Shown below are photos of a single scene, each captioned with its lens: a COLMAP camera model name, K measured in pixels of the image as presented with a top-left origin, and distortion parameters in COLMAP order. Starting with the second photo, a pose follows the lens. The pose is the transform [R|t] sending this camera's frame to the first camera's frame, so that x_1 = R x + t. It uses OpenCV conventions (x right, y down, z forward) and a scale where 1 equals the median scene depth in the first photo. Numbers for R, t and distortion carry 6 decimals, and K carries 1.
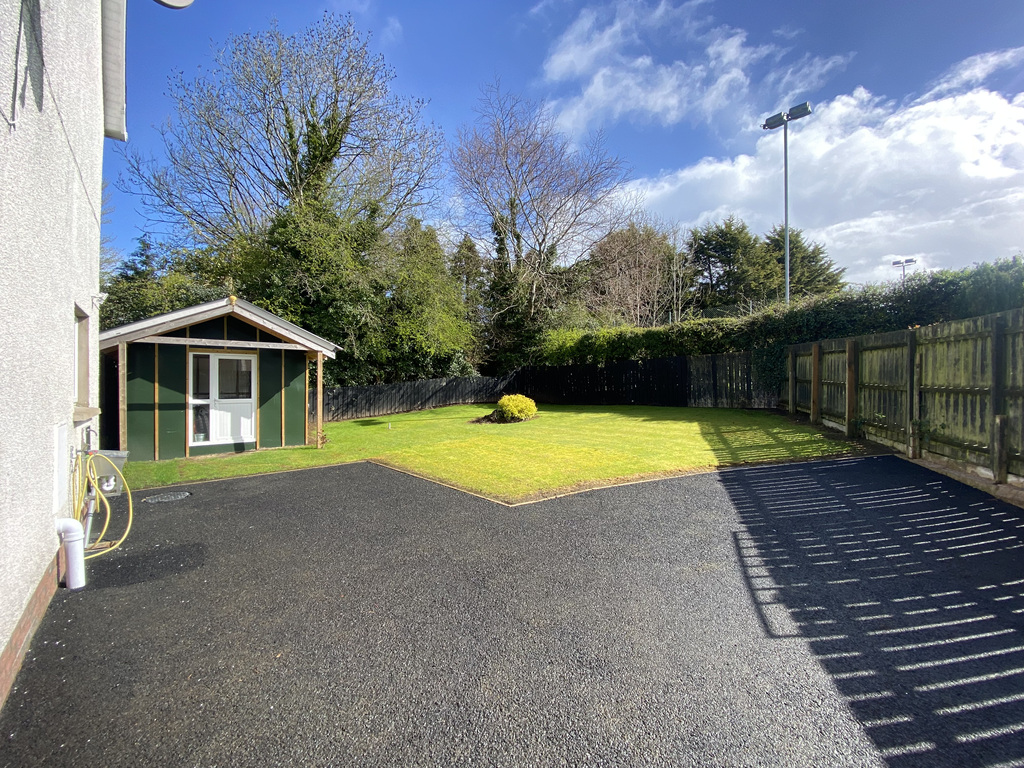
lens RADIAL K [[413.6, 0, 512.9], [0, 413.6, 382.4], [0, 0, 1]] dist [0.014316, -0.018049]
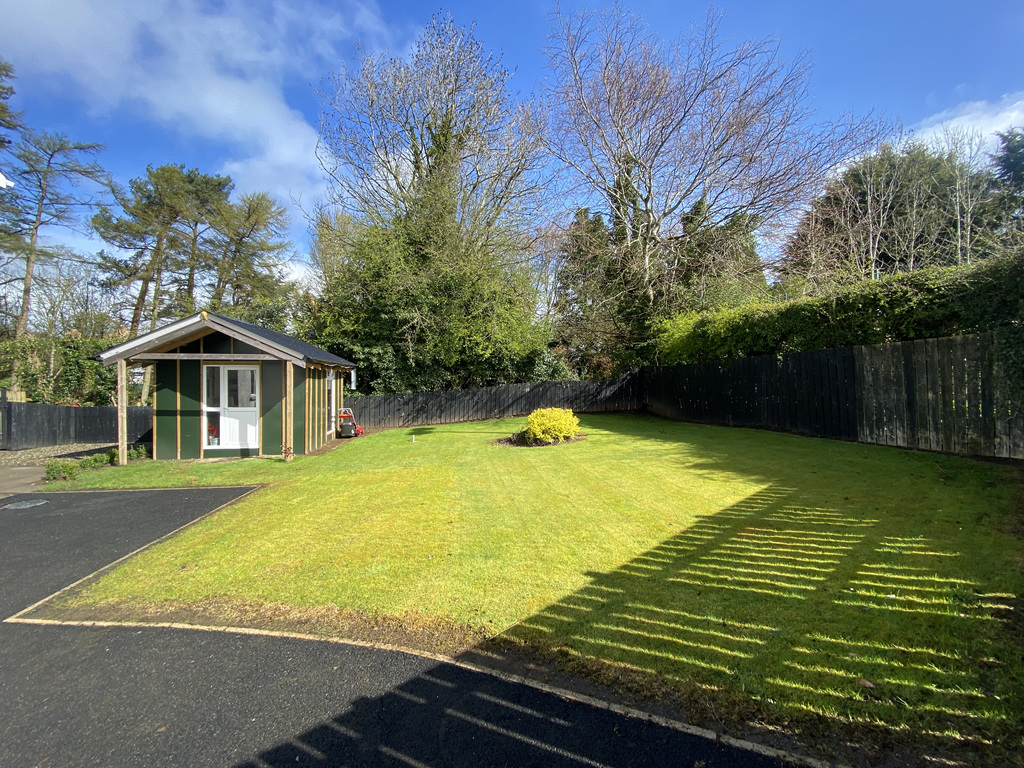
lens RADIAL K [[413.6, 0, 512.9], [0, 413.6, 382.4], [0, 0, 1]] dist [0.014316, -0.018049]
pose [[0.848722, 0.002410, -0.528834, 0.331584], [0.000175, 0.999988, 0.004838, -0.019855], [0.528840, -0.004199, 0.848711, 0.315573]]
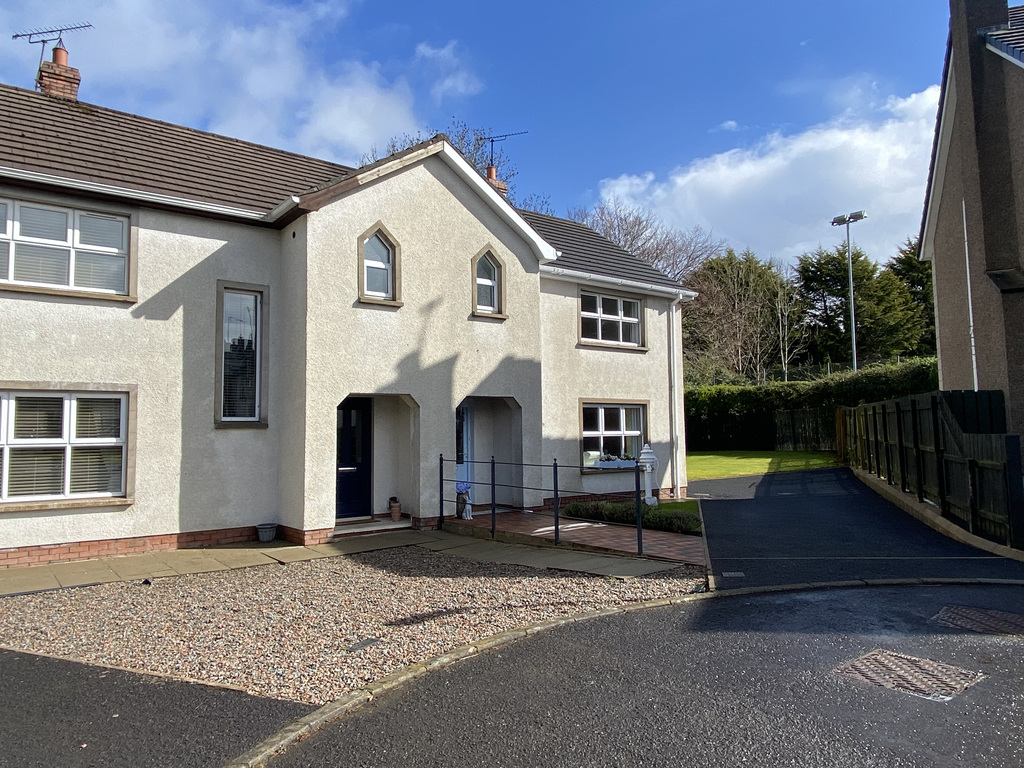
lens RADIAL K [[690.8, 0, 512.0], [0, 690.8, 384.0], [0, 0, 1]] dist [0.100476, -0.144300]
pose [[0.998743, -0.019785, -0.046048, -0.287382], [0.016551, 0.997439, -0.069583, -0.010345], [0.047307, 0.068733, 0.996513, -1.210474]]
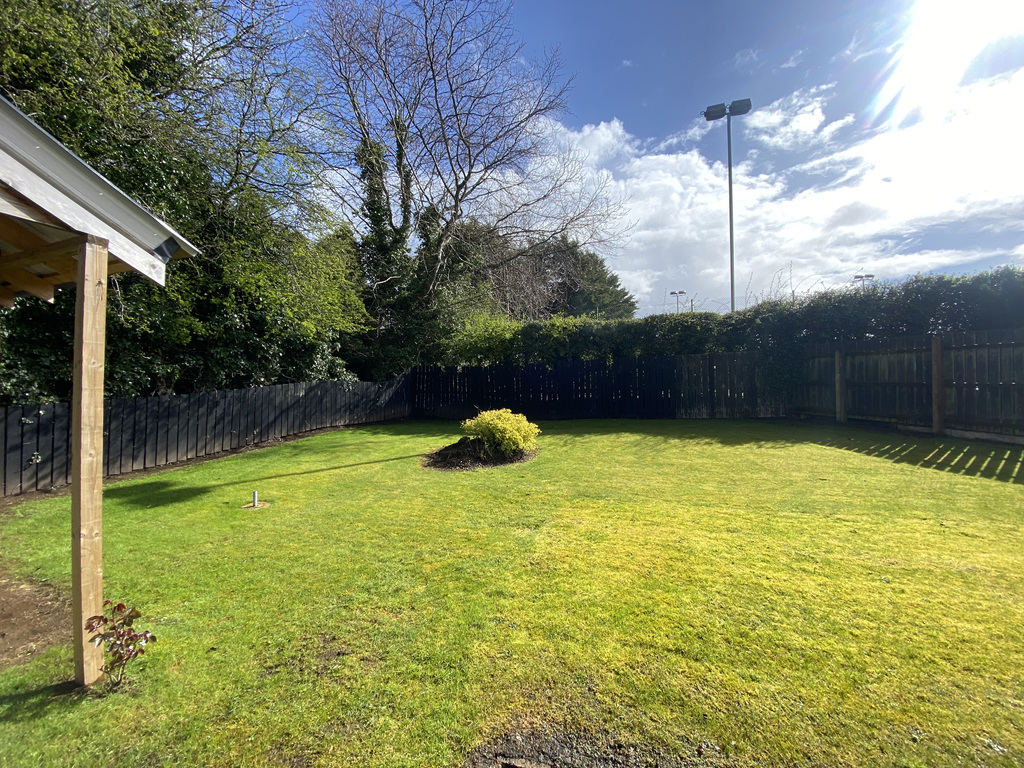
lens RADIAL K [[416.7, 0, 515.2], [0, 416.7, 402.0], [0, 0, 1]] dist [0.014479, -0.017412]
pose [[0.854659, -0.018096, 0.518875, -0.268662], [0.008184, 0.999738, 0.021387, 0.006561], [-0.519126, -0.014032, 0.854583, 0.475805]]
